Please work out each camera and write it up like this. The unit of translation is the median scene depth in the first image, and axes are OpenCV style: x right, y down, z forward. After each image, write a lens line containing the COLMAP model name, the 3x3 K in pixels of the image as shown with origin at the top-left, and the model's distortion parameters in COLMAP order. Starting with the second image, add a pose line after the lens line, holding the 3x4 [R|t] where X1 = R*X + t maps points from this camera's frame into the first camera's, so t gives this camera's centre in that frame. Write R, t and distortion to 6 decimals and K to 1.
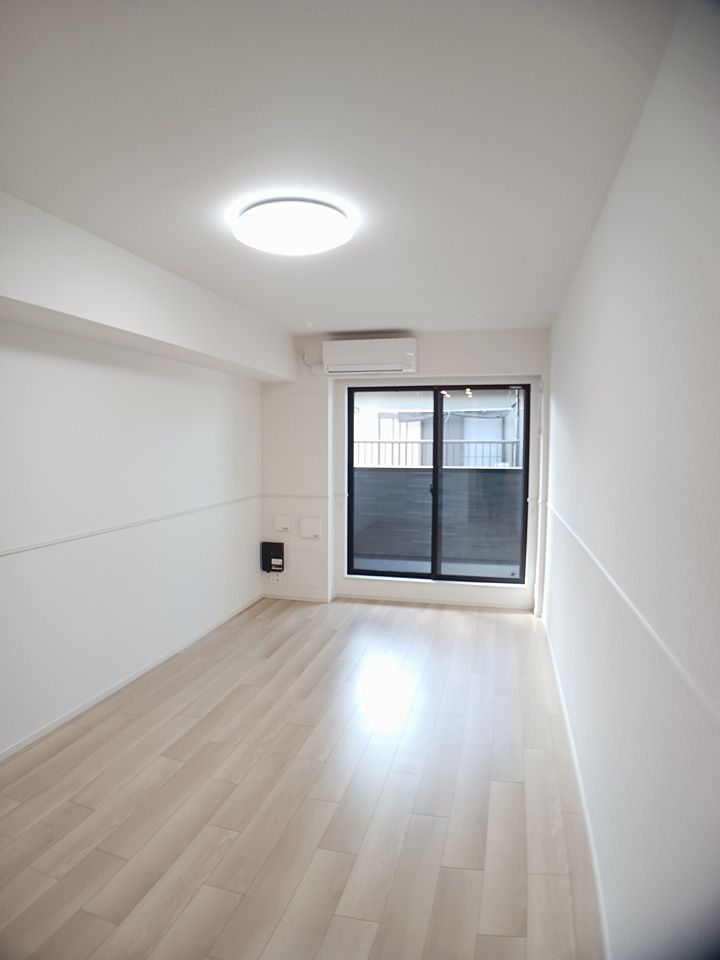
lens RADIAL K [[576.0, 0, 358.8], [0, 576.0, 477.8], [0, 0, 1]] dist [-0.186396, 0.000667]
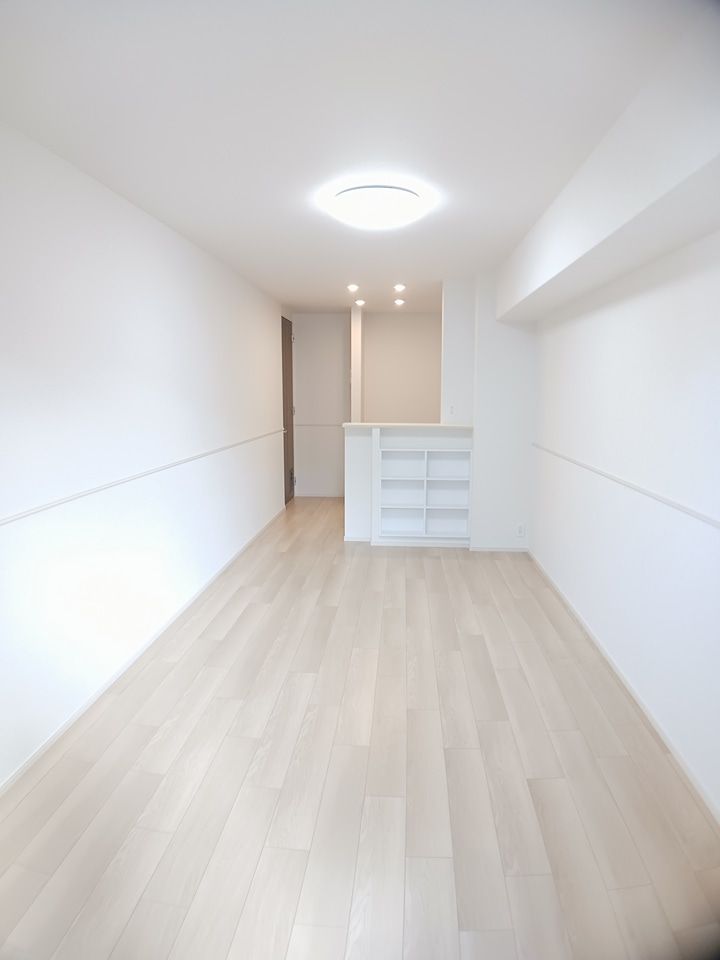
lens RADIAL K [[576.0, 0, 358.8], [0, 576.0, 477.8], [0, 0, 1]] dist [-0.186396, 0.000667]
pose [[-0.987332, 0.014051, -0.158044, 0.055054], [-0.018679, 0.978852, 0.203717, -0.048718], [0.157564, 0.204088, -0.966189, 0.998575]]
